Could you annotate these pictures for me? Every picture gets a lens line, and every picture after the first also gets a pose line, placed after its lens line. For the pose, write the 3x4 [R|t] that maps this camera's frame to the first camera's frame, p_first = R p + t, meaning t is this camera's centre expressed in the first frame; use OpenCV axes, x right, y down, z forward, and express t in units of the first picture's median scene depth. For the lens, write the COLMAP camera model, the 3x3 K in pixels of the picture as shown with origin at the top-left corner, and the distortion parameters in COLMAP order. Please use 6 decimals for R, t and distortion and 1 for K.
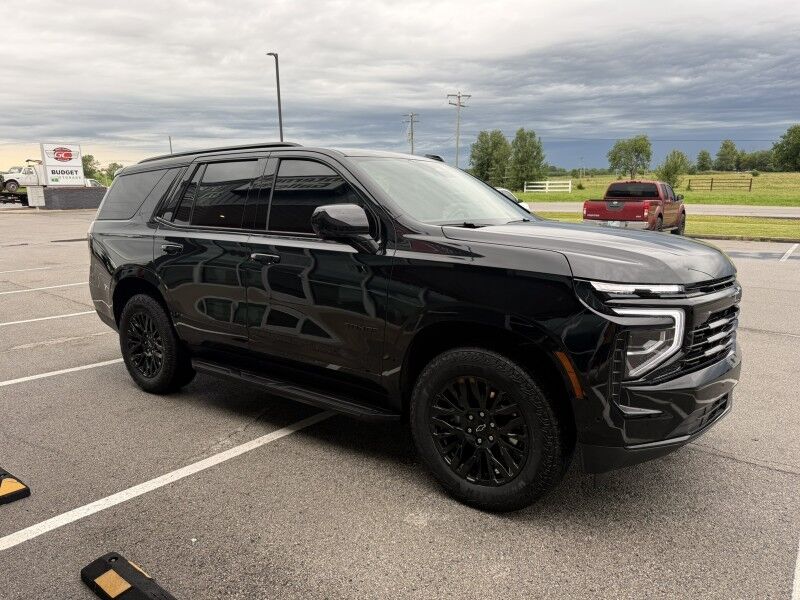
lens RADIAL K [[566.8, 0, 395.9], [0, 566.8, 304.7], [0, 0, 1]] dist [0.009262, -0.019906]
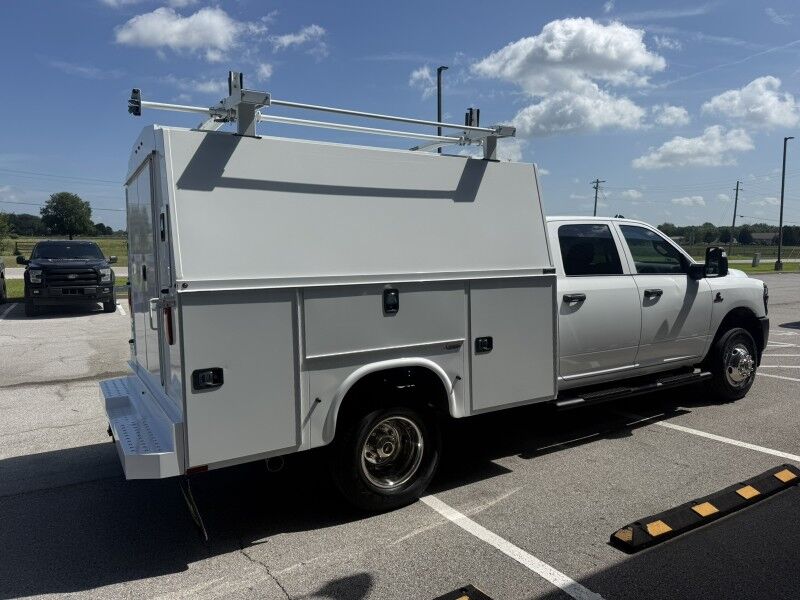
lens RADIAL K [[566.8, 0, 400.7], [0, 566.8, 304.5], [0, 0, 1]] dist [0.009262, -0.019906]
pose [[0.380979, -0.087064, 0.920476, -0.248574], [0.187011, 0.982235, 0.015503, -0.029422], [-0.905473, 0.166233, 0.390493, 0.137264]]
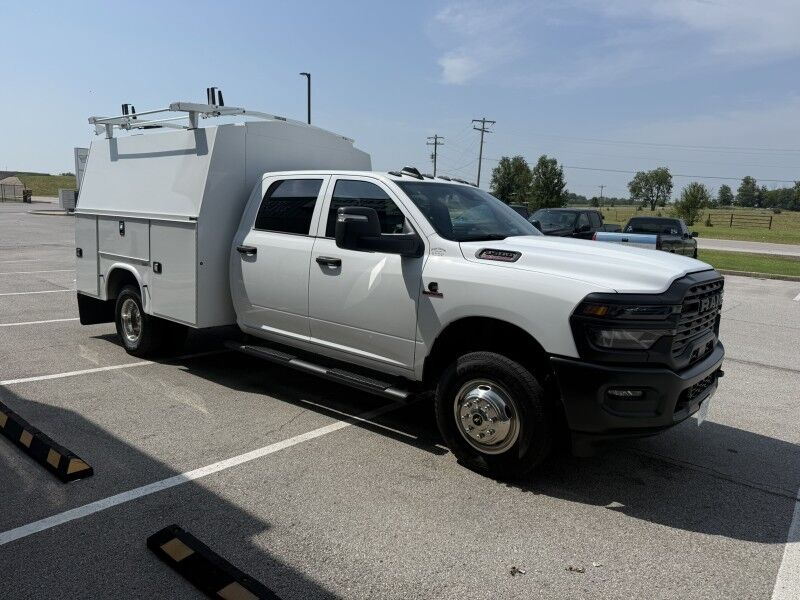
lens RADIAL K [[566.8, 0, 401.0], [0, 566.8, 300.5], [0, 0, 1]] dist [0.009262, -0.019906]
pose [[0.998510, 0.051615, -0.017718, -0.004152], [-0.052274, 0.997871, -0.039011, 0.000576], [0.015667, 0.039879, 0.999082, -0.013353]]
